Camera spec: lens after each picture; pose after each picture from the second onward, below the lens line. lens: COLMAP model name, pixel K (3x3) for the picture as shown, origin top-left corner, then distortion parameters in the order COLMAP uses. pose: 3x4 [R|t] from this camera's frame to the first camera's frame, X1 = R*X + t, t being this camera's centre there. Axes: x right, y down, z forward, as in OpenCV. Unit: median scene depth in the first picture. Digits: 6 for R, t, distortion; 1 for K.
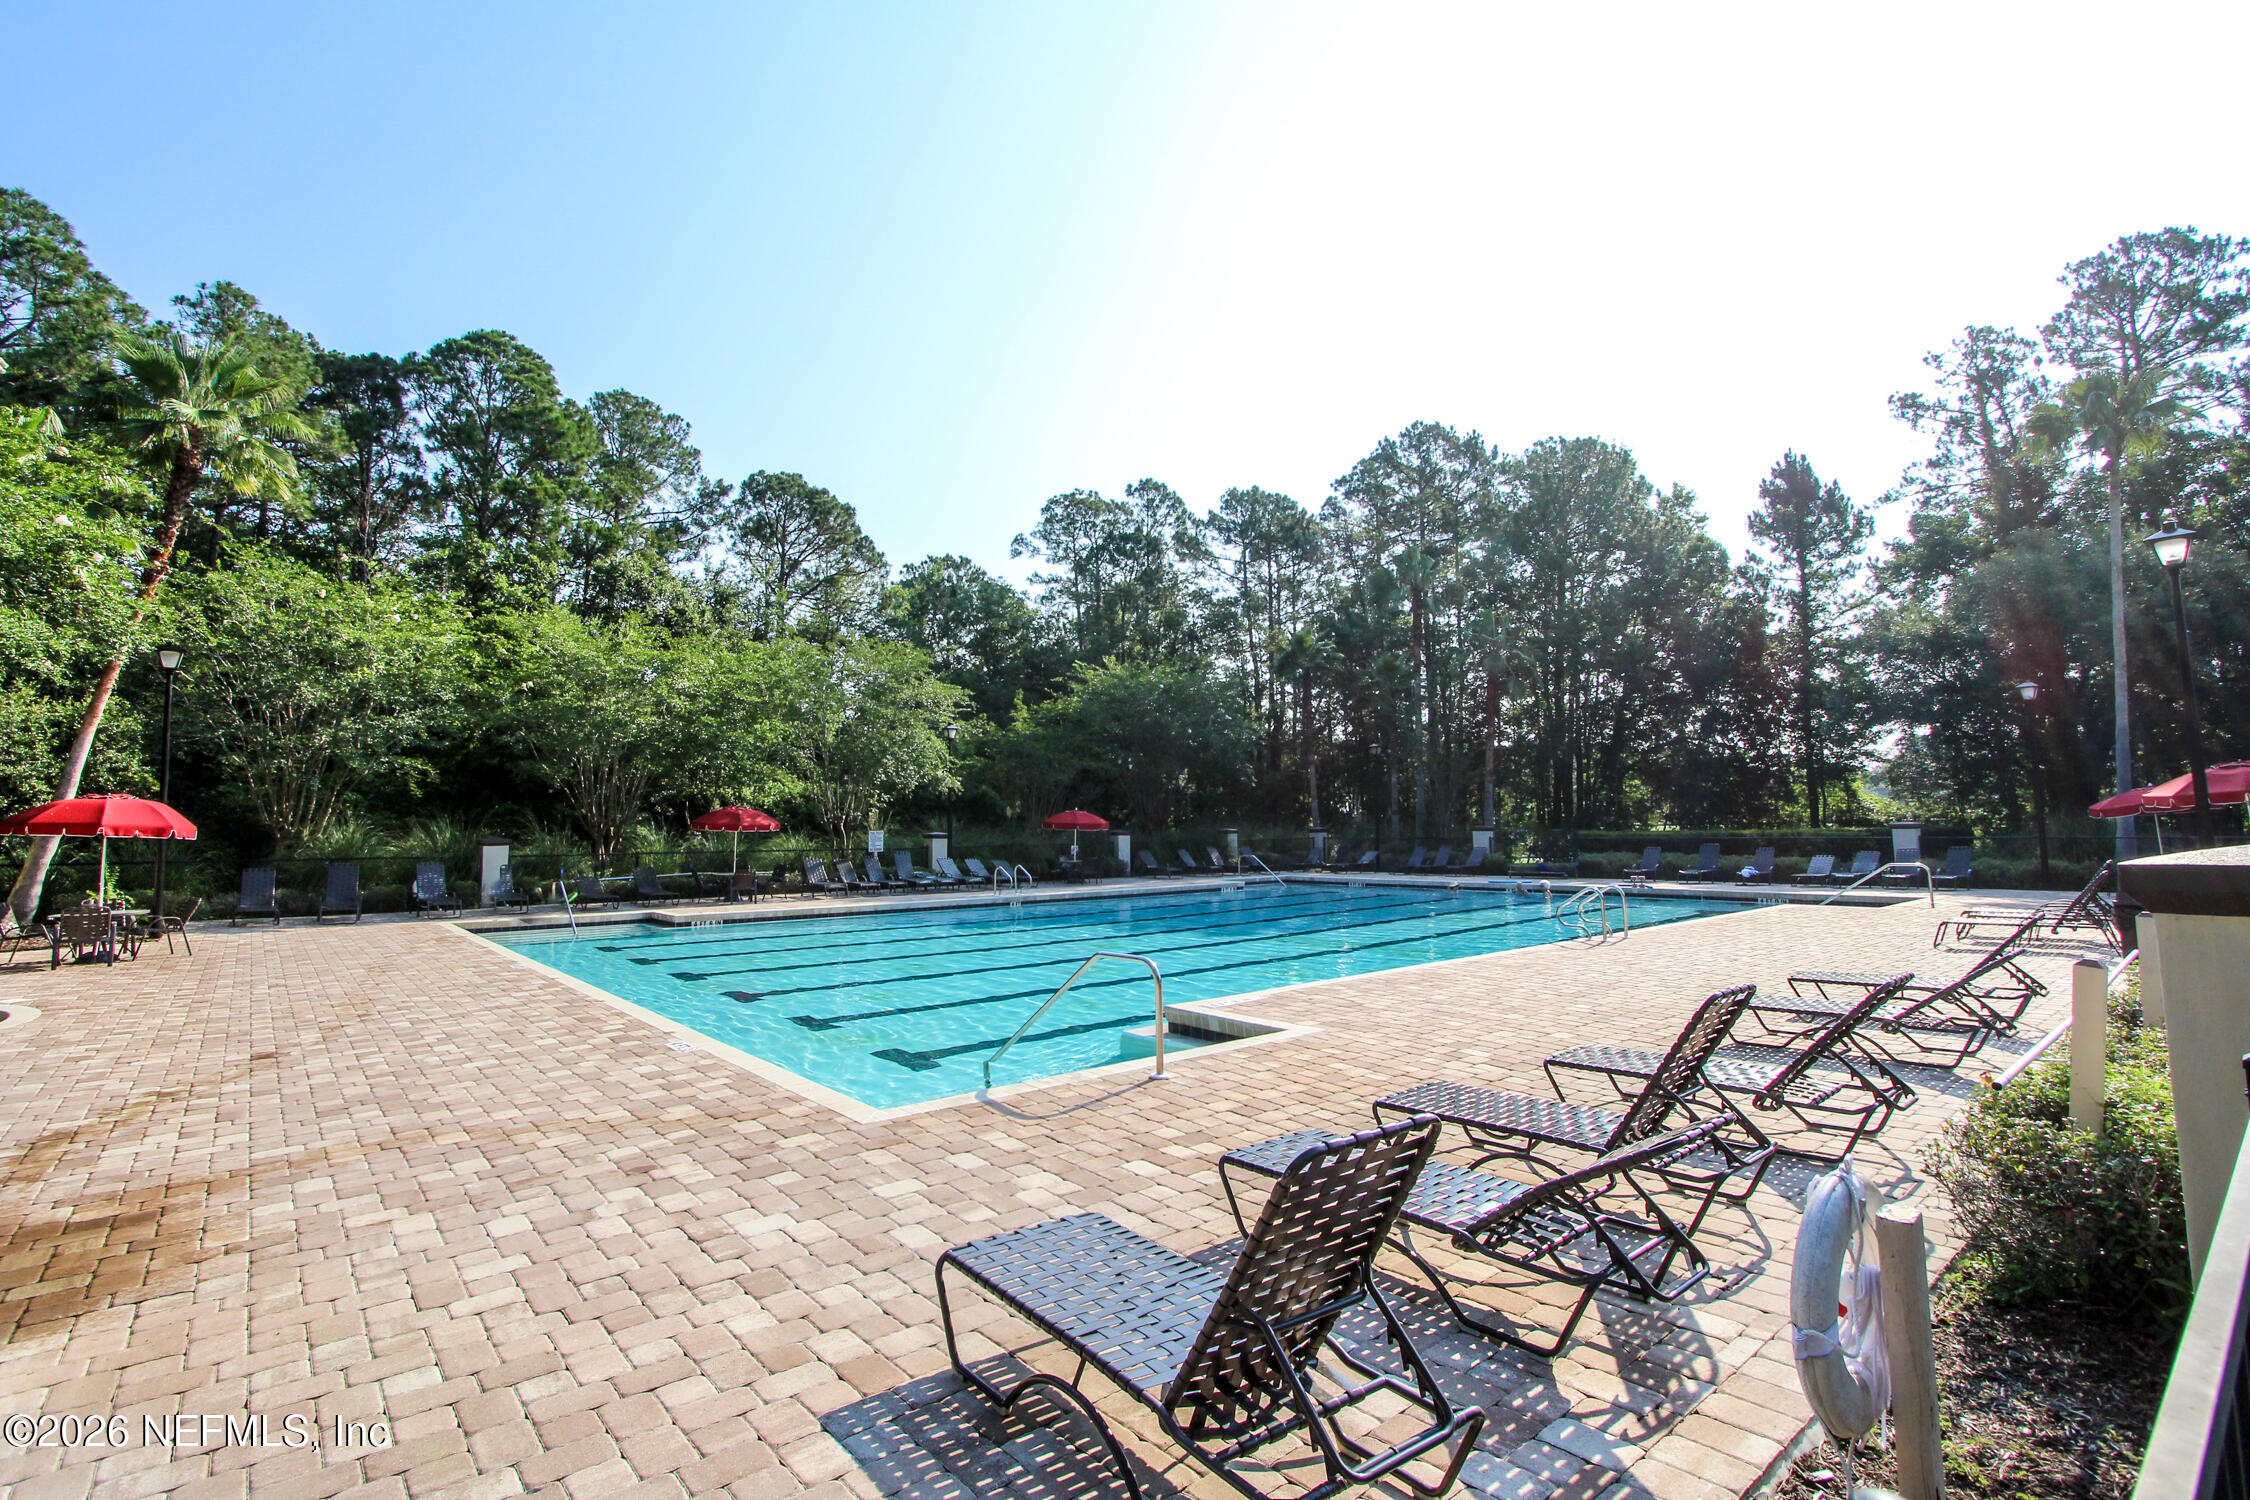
lens RADIAL K [[1039.1, 0, 1124.8], [0, 1039.1, 746.2], [0, 0, 1]] dist [-0.018835, 0.000716]
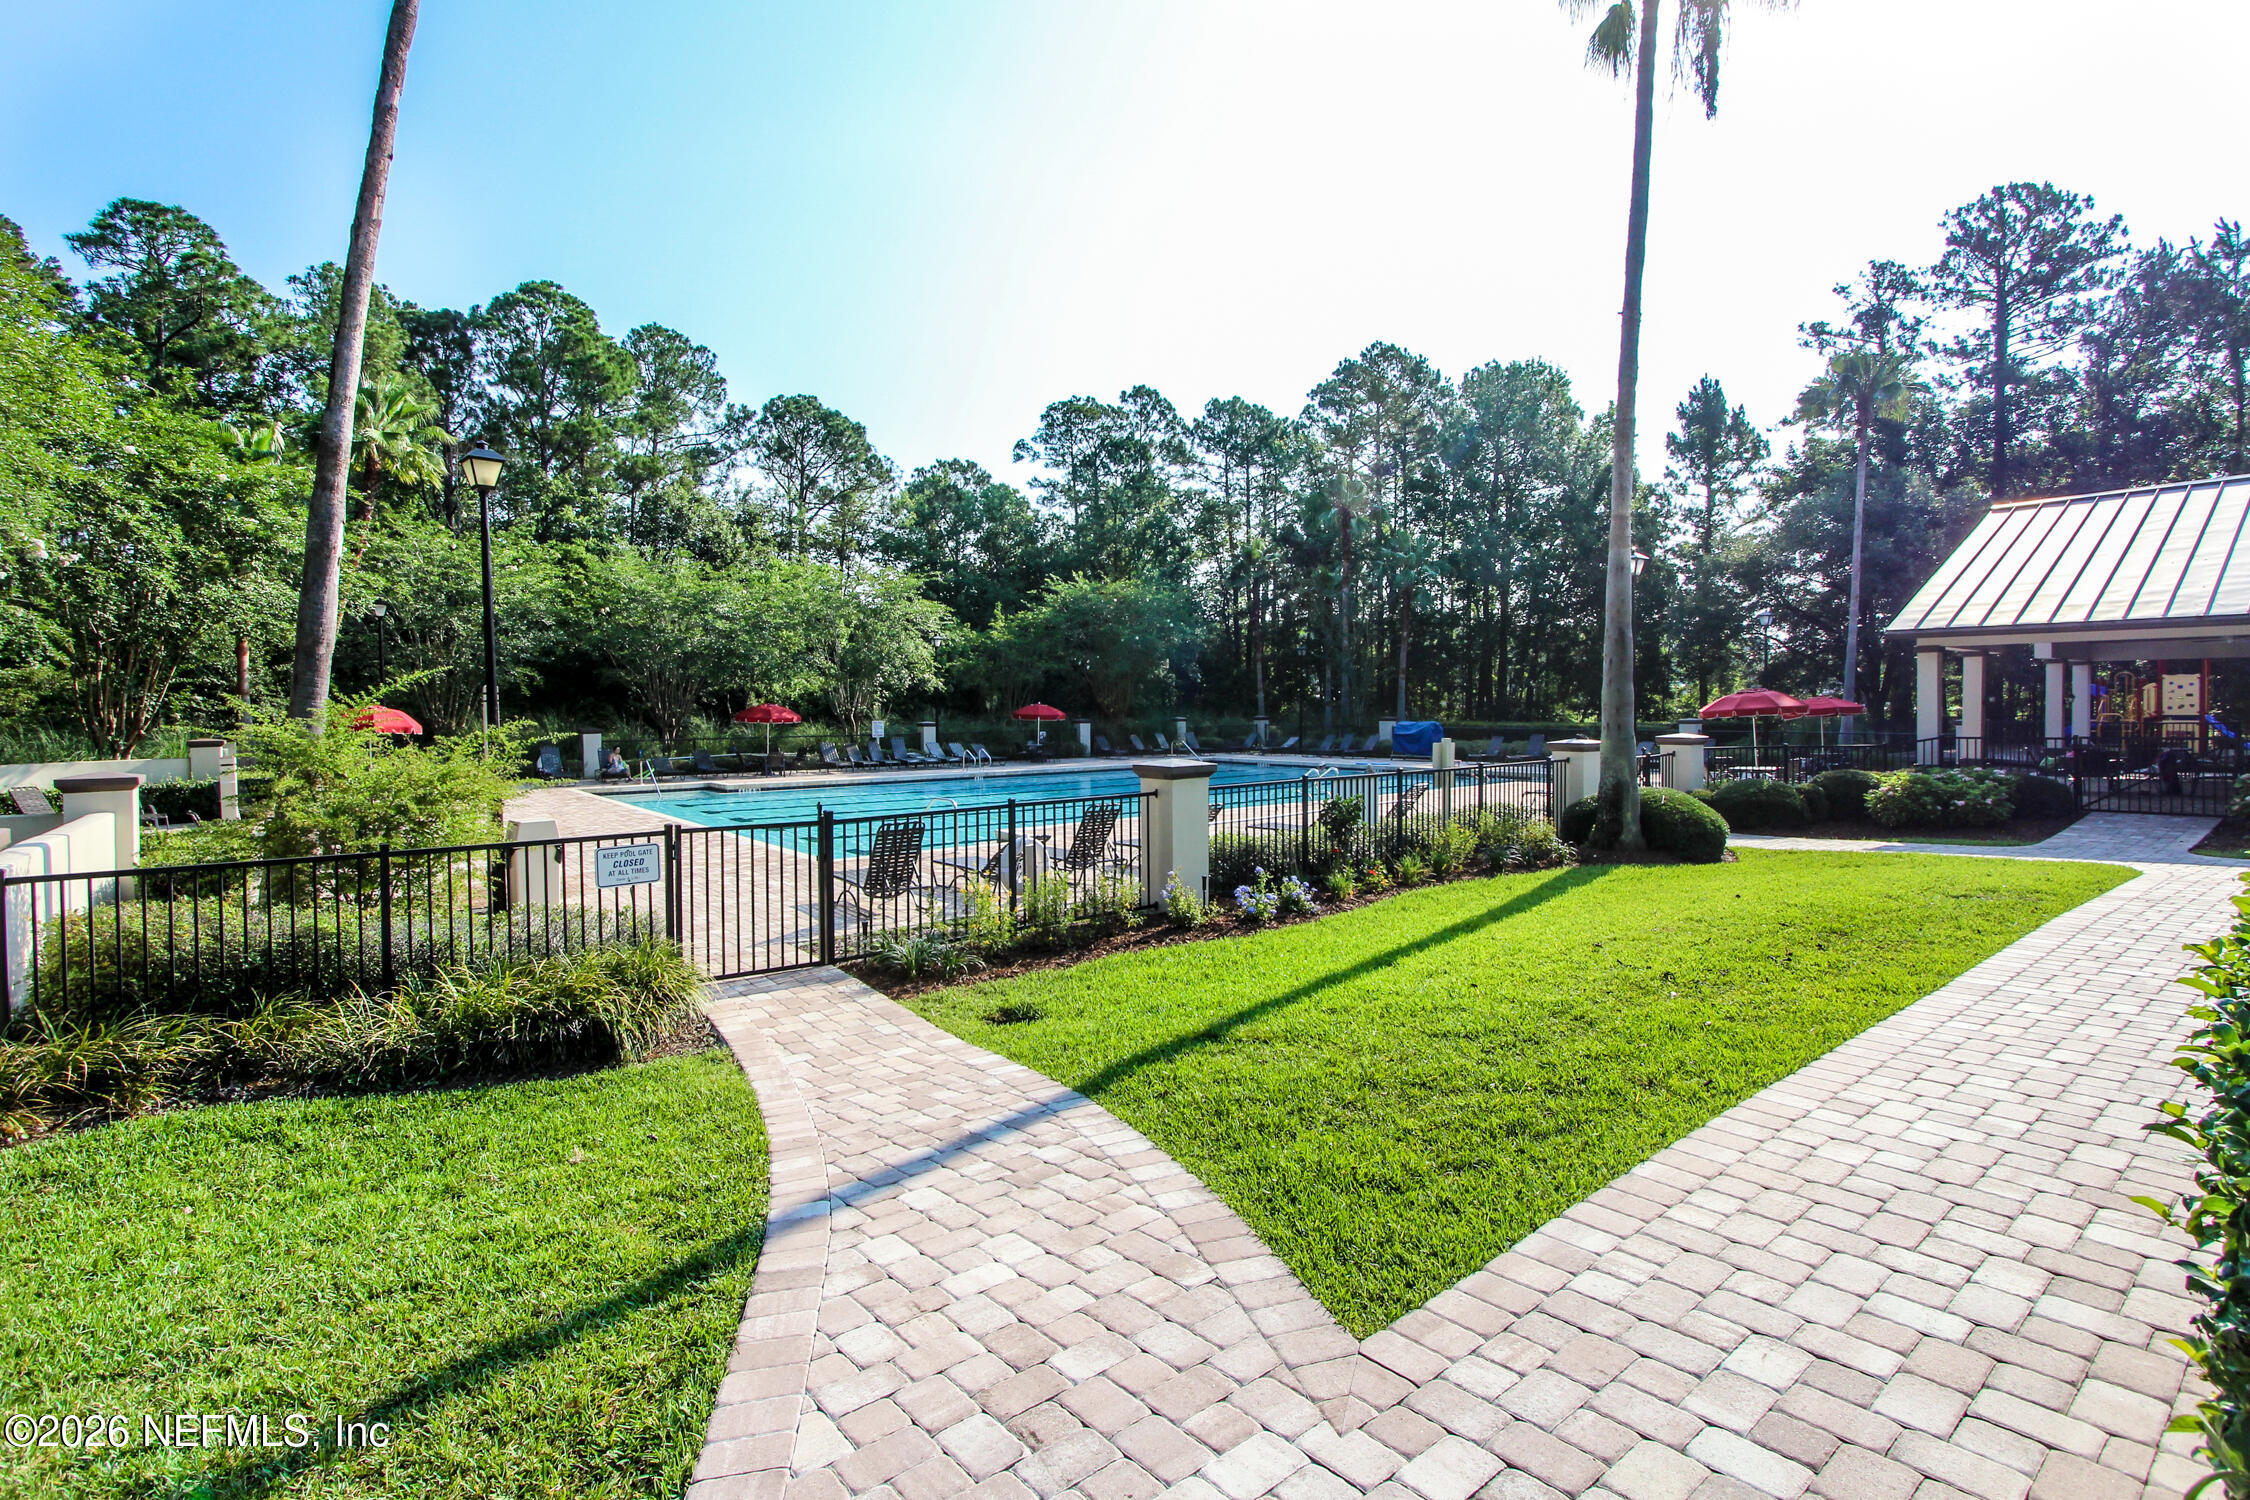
lens RADIAL K [[1039.1, 0, 1125.0], [0, 1039.1, 746.5], [0, 0, 1]] dist [-0.018835, 0.000716]
pose [[0.999548, 0.004894, -0.029650, 0.065259], [-0.001385, 0.993103, 0.117238, -0.023691], [0.030020, -0.117144, 0.992661, -0.165608]]
